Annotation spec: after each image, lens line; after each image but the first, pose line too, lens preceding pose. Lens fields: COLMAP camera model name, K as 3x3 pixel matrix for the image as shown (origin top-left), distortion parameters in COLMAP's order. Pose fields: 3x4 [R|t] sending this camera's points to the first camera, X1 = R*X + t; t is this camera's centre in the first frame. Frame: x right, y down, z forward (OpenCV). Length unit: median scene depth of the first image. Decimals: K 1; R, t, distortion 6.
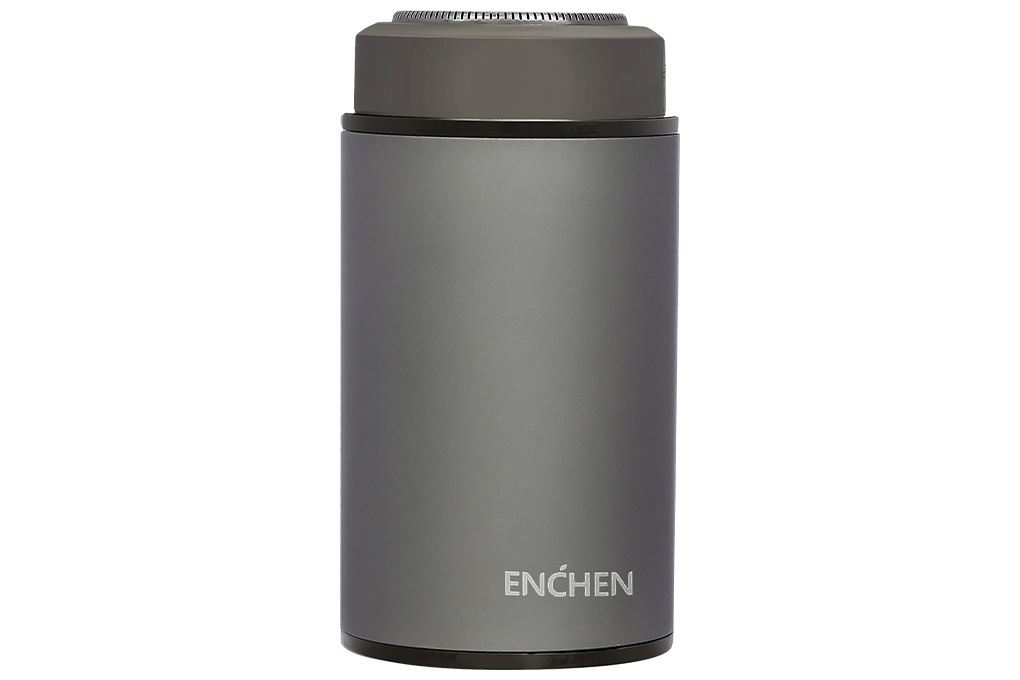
lens RADIAL K [[2078.5, 0, 506.8], [0, 2078.5, 343.0], [0, 0, 1]] dist [0.005038, 0.000000]
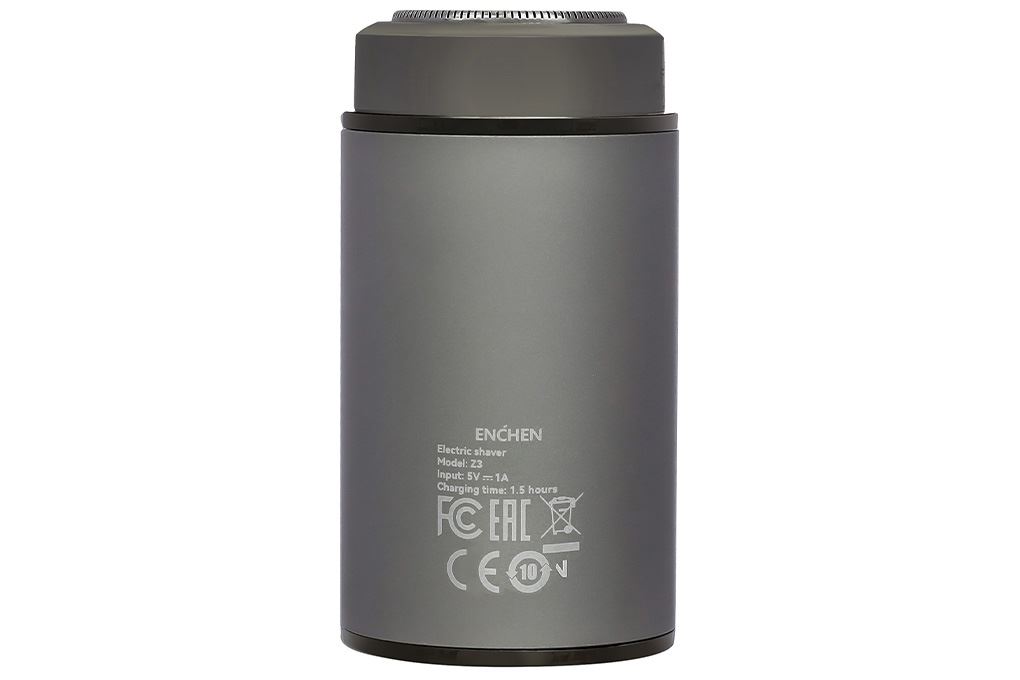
lens RADIAL K [[2078.5, 0, 510.0], [0, 2078.5, 337.1], [0, 0, 1]] dist [0.005038, 0.000000]
pose [[0.999997, -0.001996, 0.001455, 0.013094], [0.001997, 0.999997, -0.001238, 0.011904], [-0.001453, 0.001241, 0.999998, -0.432864]]
